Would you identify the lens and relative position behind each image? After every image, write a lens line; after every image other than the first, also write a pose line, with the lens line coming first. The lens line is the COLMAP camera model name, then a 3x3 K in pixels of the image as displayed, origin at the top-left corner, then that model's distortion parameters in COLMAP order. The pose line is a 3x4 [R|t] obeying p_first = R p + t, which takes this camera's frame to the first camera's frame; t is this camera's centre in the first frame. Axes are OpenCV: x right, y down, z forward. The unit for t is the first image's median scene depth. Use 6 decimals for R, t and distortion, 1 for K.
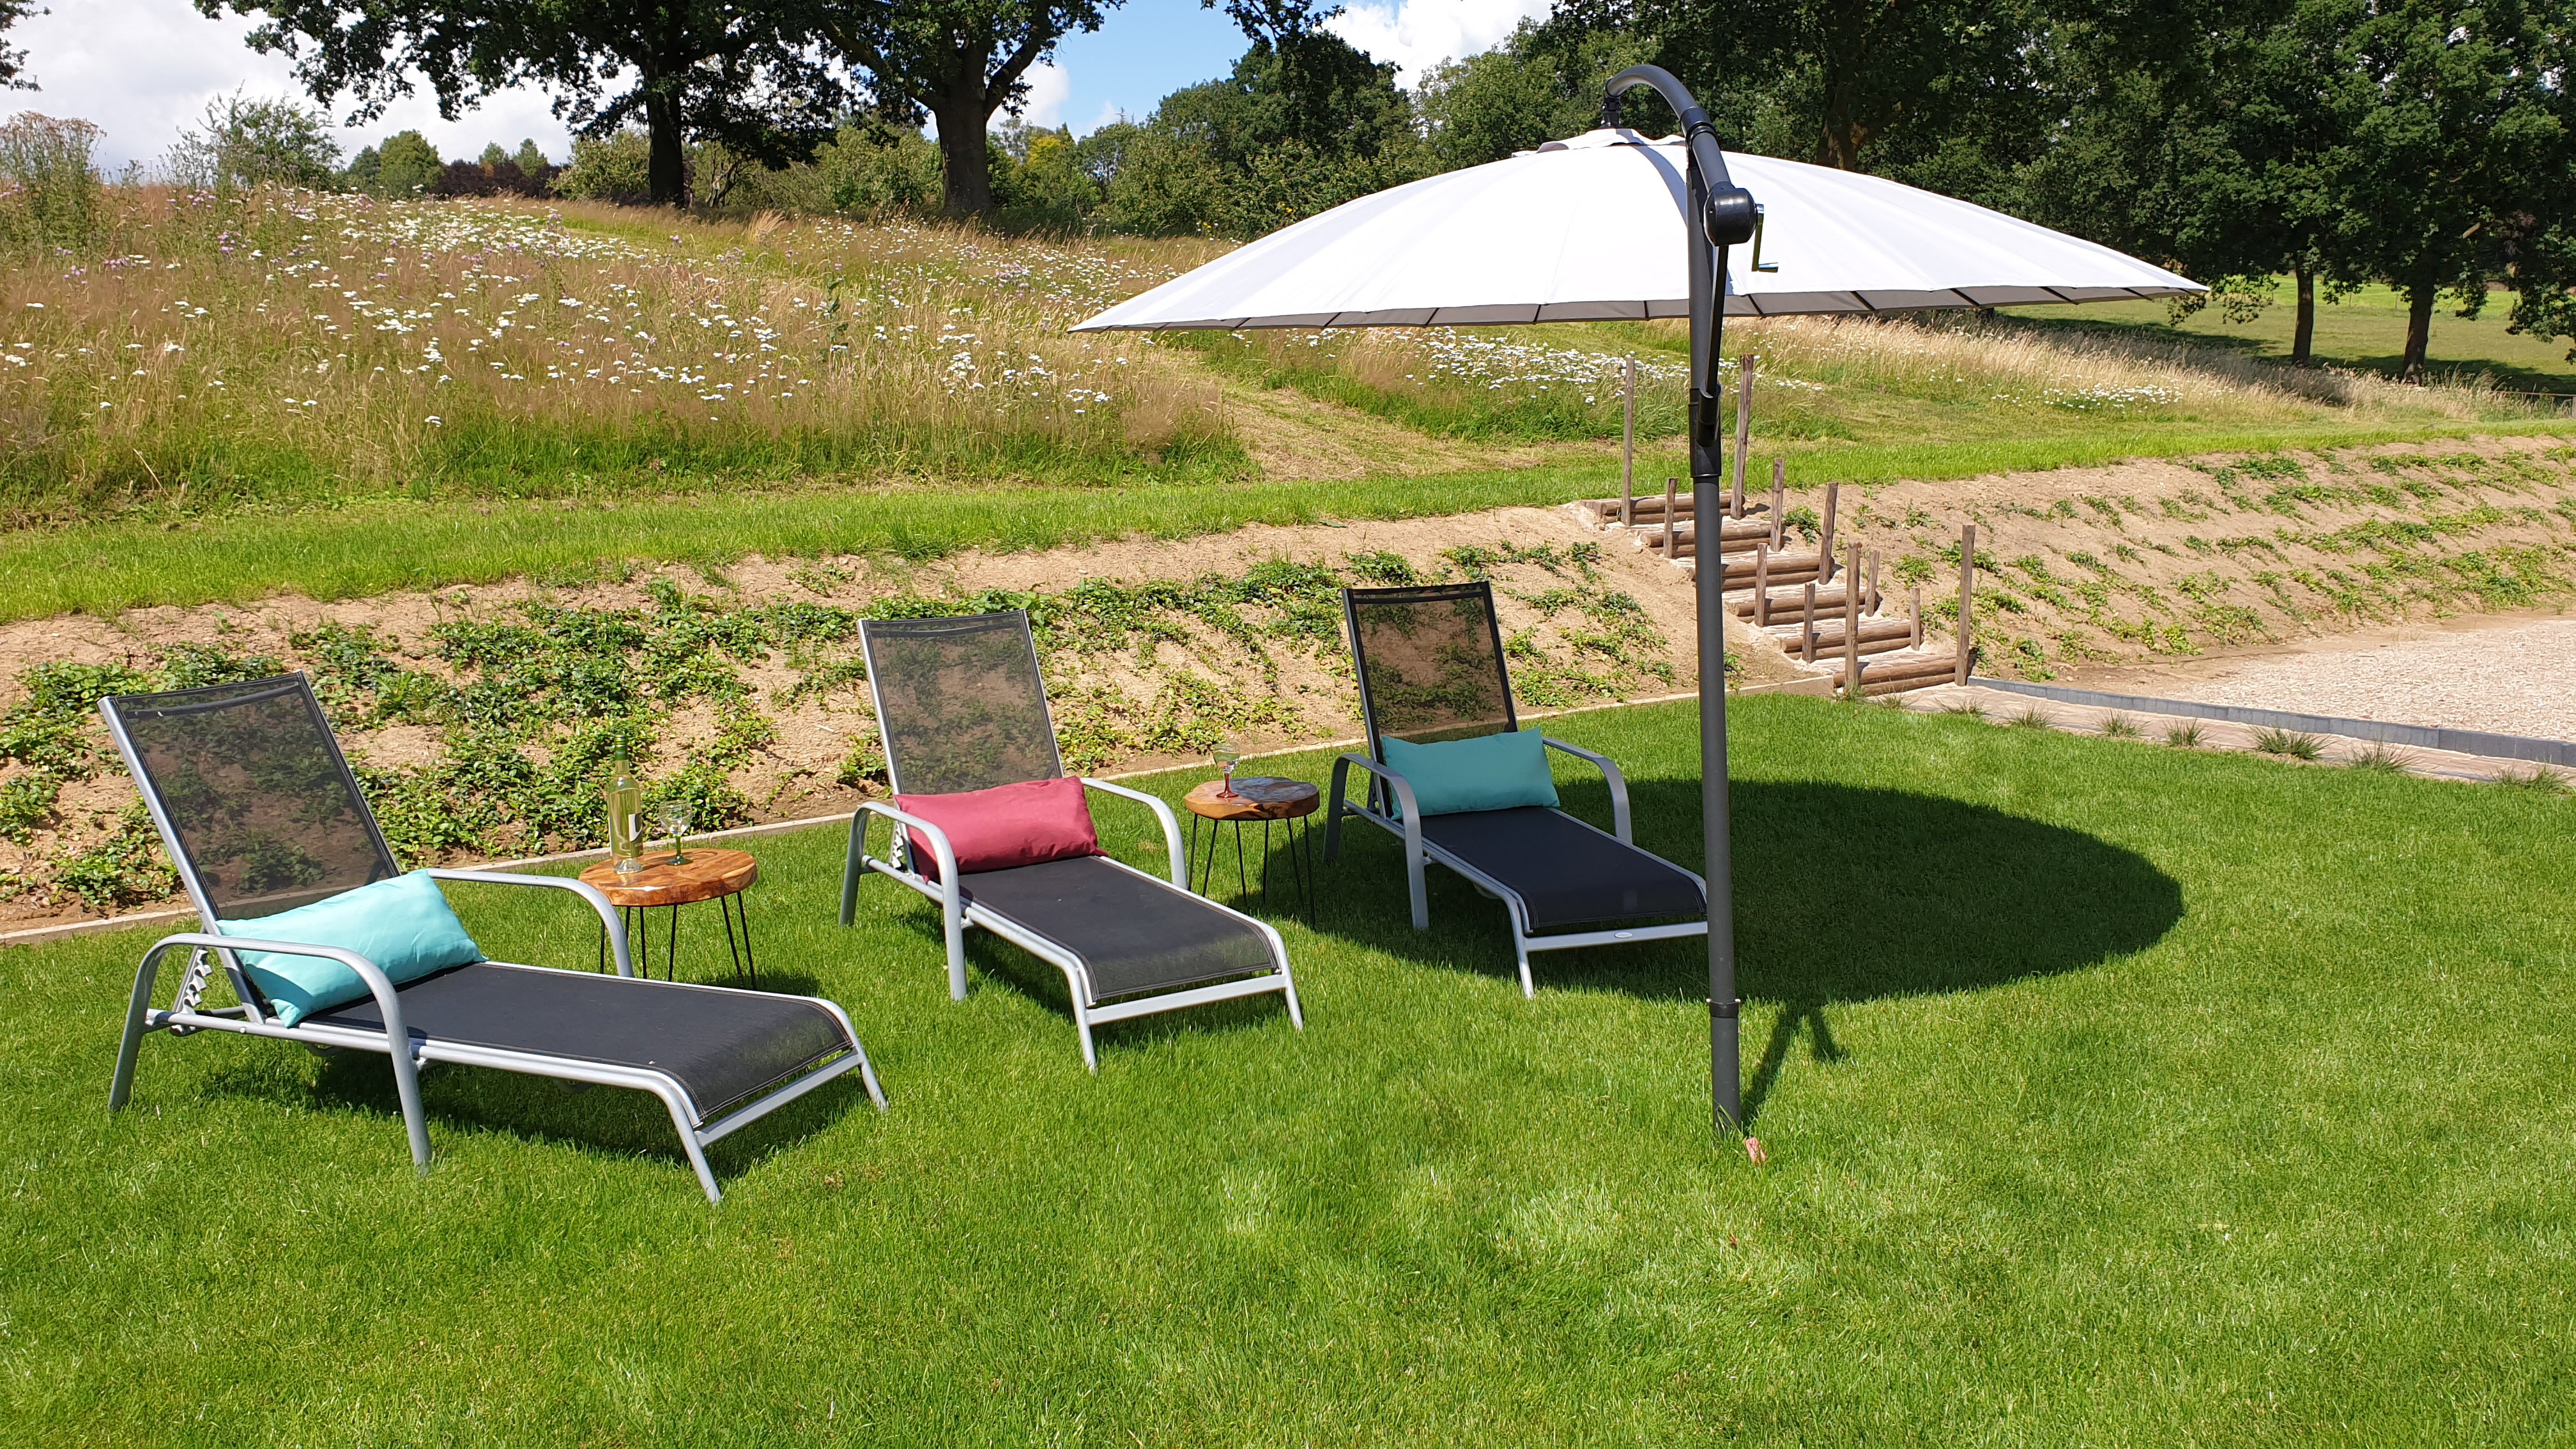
lens RADIAL K [[2009.1, 0, 1288.0], [0, 2009.1, 724.5], [0, 0, 1]] dist [0.001938, -0.002192]
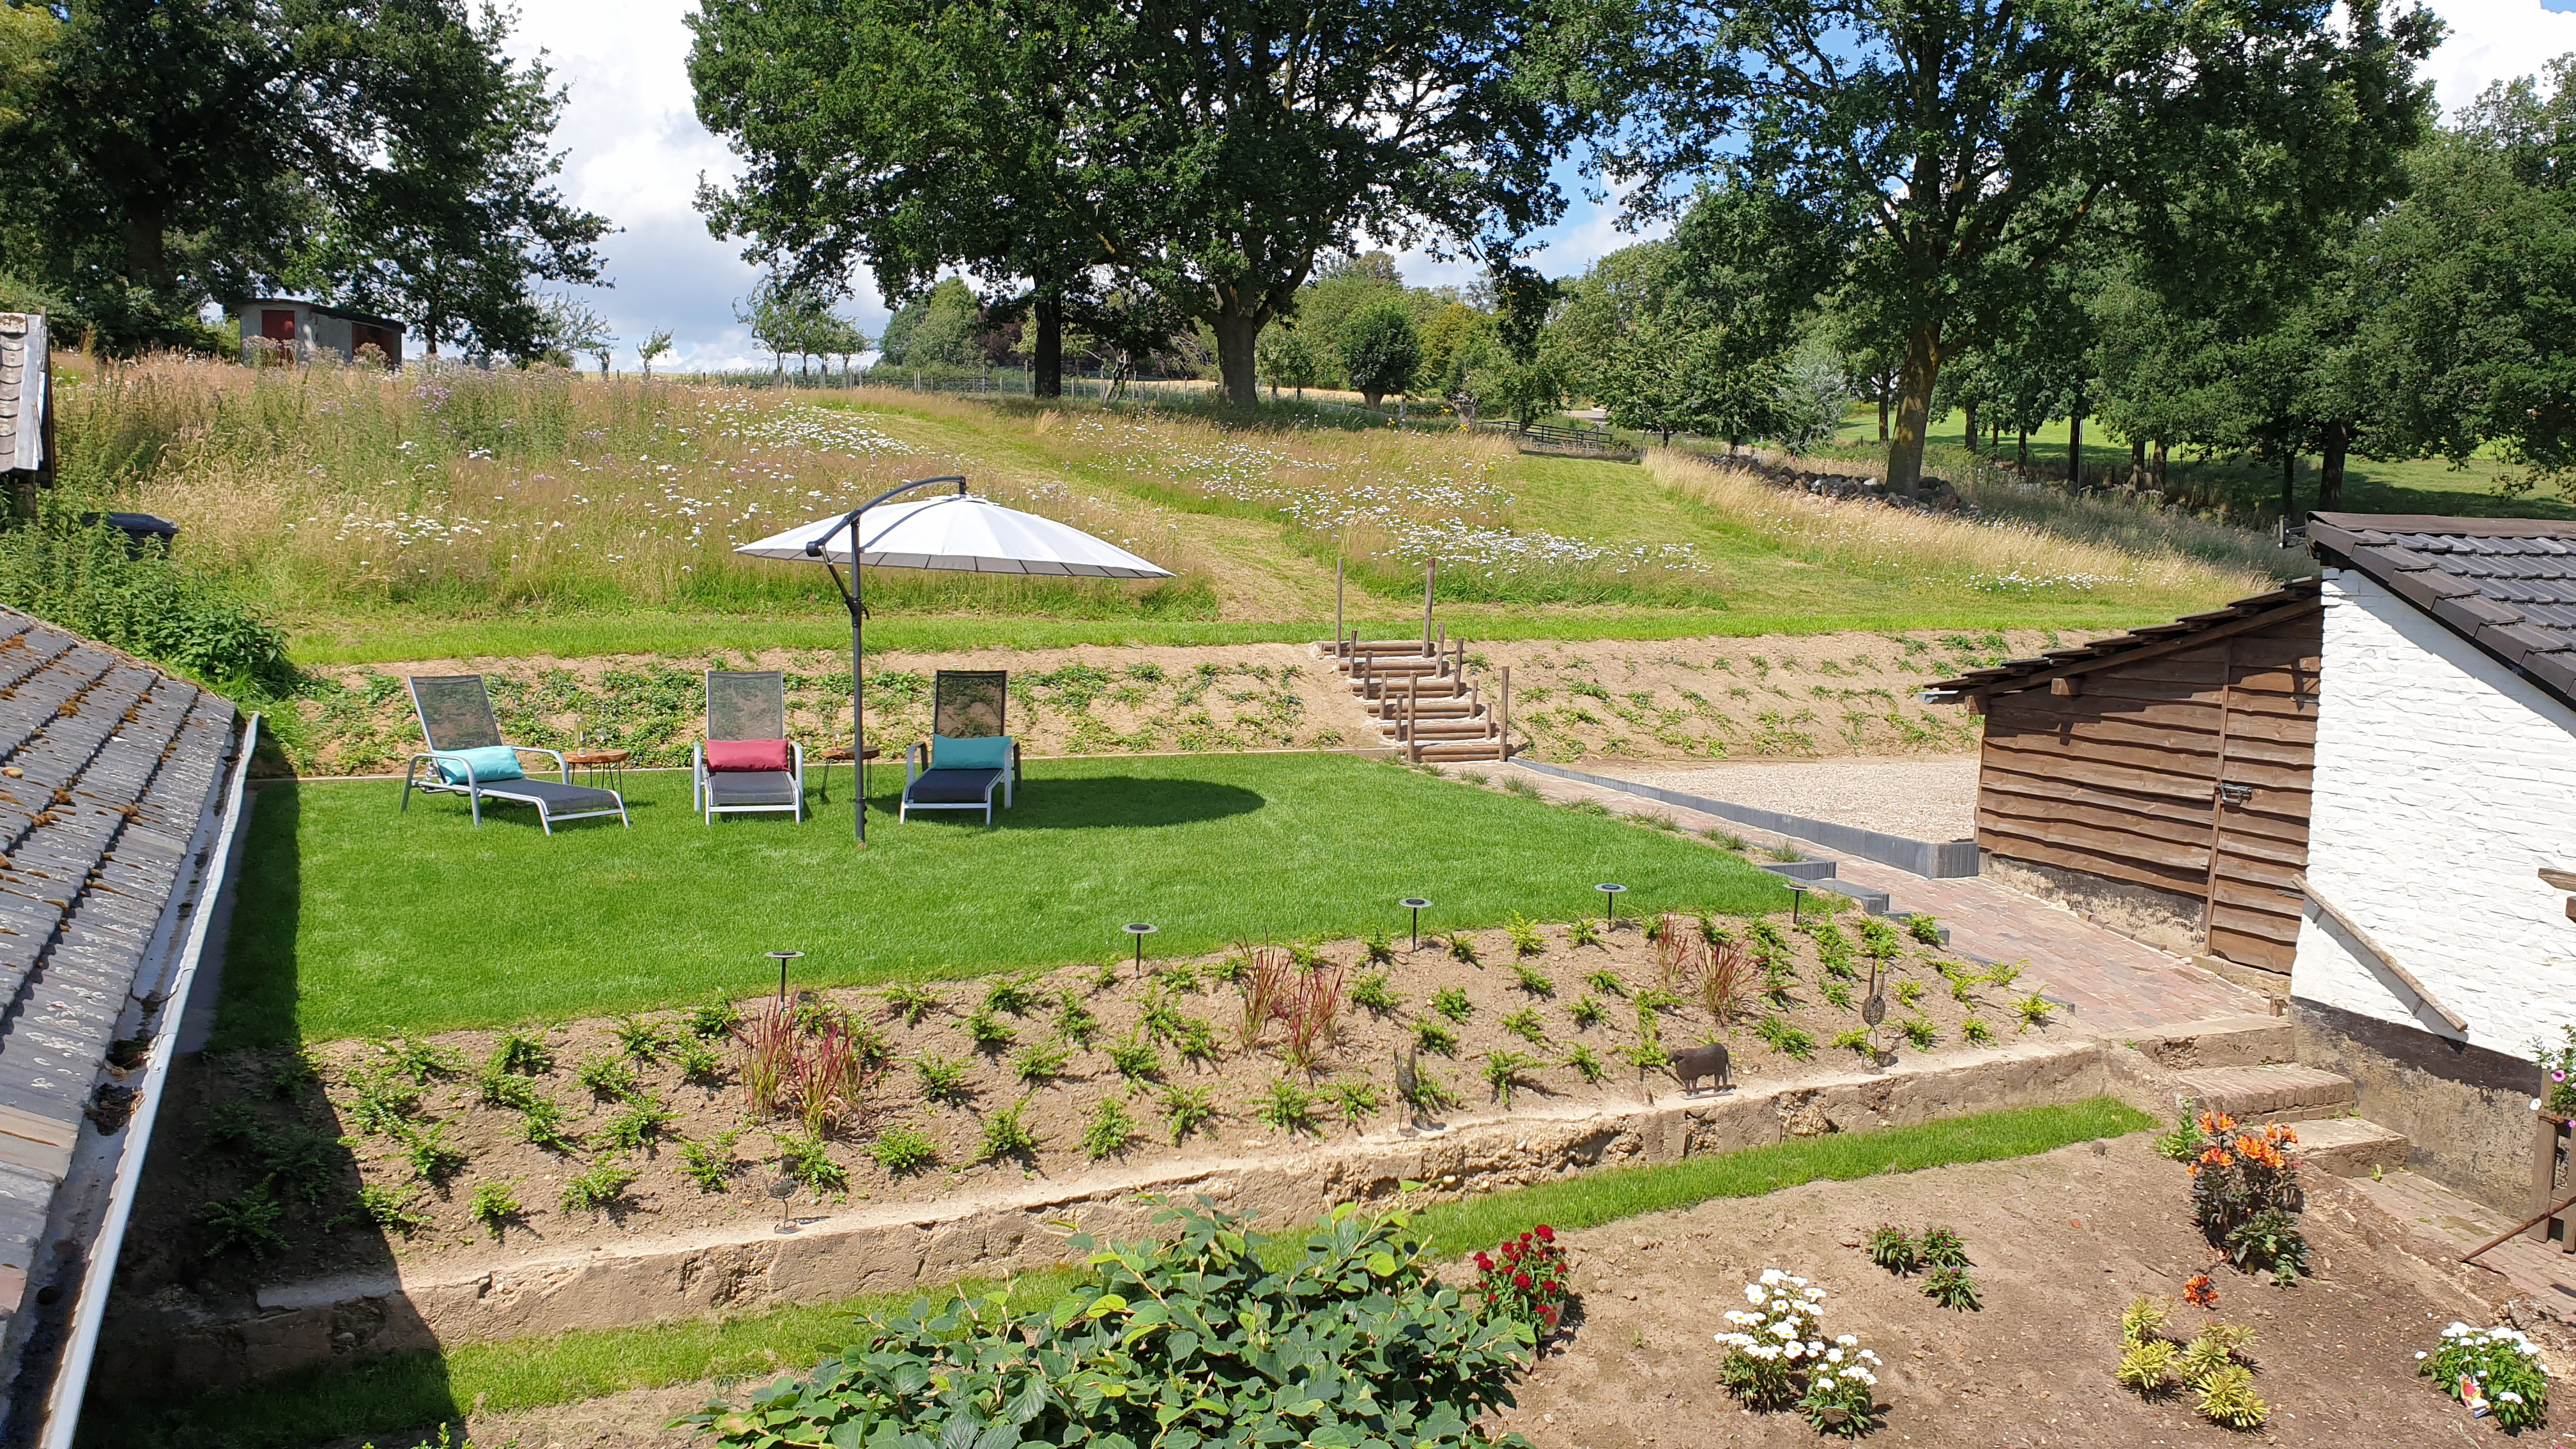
lens RADIAL K [[2009.1, 0, 1288.0], [0, 2009.1, 724.5], [0, 0, 1]] dist [0.001938, -0.002192]
pose [[0.971504, 0.052568, -0.231122, 0.618173], [-0.067708, 0.996014, -0.058068, 0.064535], [0.227148, 0.072062, 0.971190, -0.720695]]
